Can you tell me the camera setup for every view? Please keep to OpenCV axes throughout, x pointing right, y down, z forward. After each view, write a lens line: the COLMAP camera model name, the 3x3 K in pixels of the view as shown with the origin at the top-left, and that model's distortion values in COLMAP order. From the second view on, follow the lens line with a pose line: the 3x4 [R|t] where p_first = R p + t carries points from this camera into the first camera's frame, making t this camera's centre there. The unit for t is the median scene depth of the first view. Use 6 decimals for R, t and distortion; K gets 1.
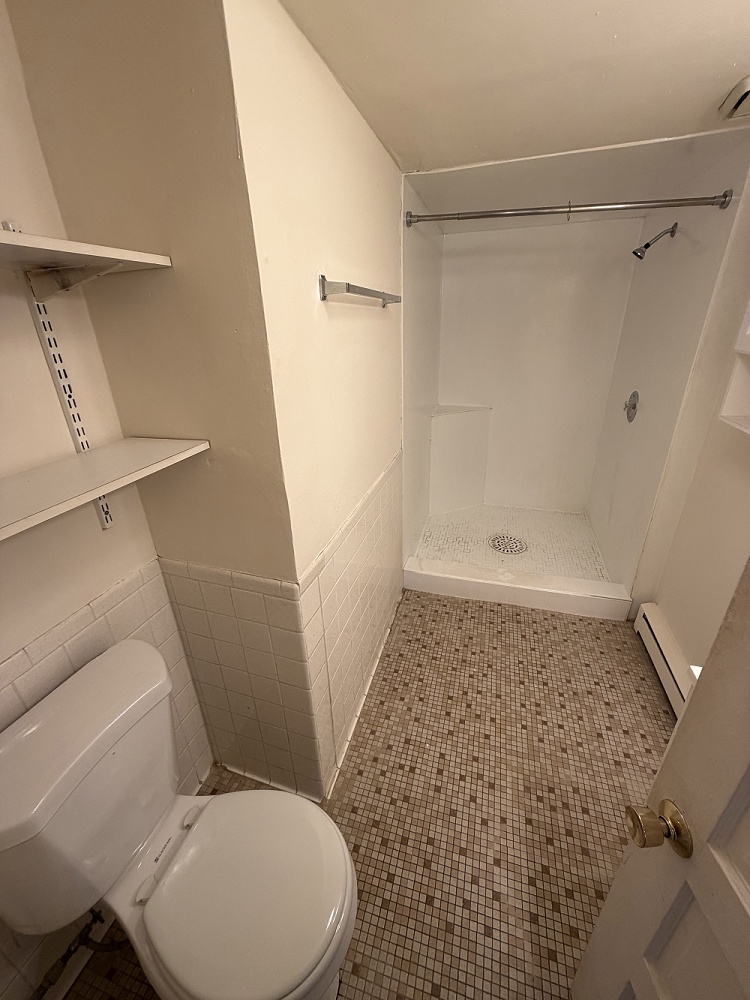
lens RADIAL K [[396.9, 0, 374.2], [0, 396.9, 499.1], [0, 0, 1]] dist [-0.000592, -0.000367]
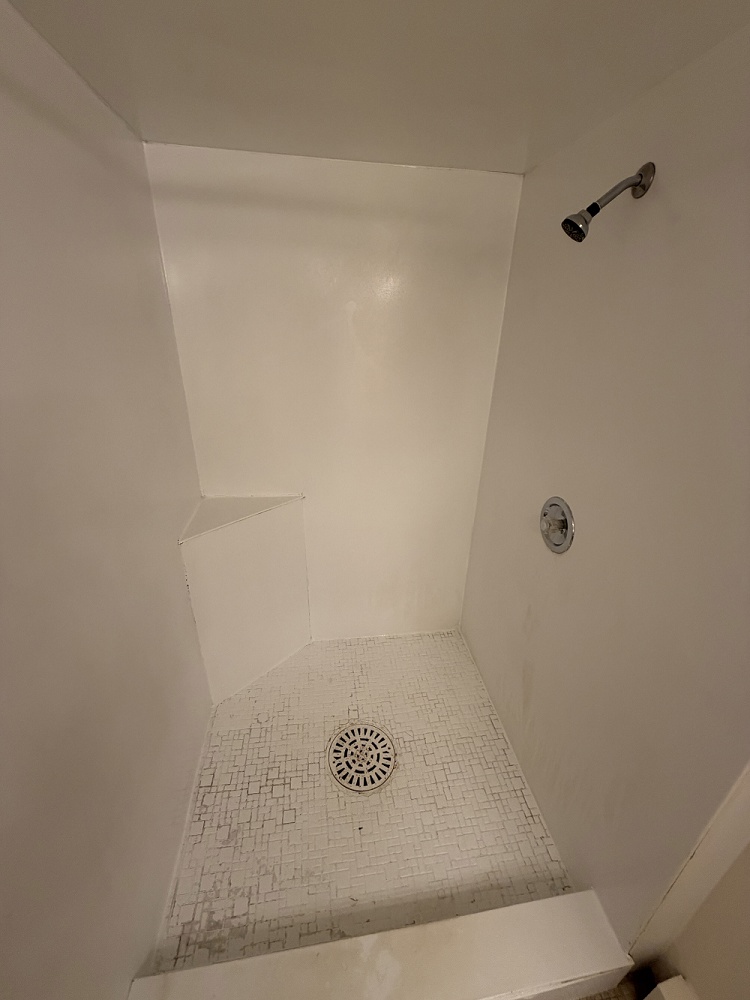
lens RADIAL K [[396.9, 0, 374.9], [0, 396.9, 497.2], [0, 0, 1]] dist [-0.000592, -0.000367]
pose [[0.907778, -0.122207, 0.401253, 0.300631], [0.120335, 0.992281, 0.029972, -0.432962], [-0.401819, 0.021076, 0.915477, 0.831419]]
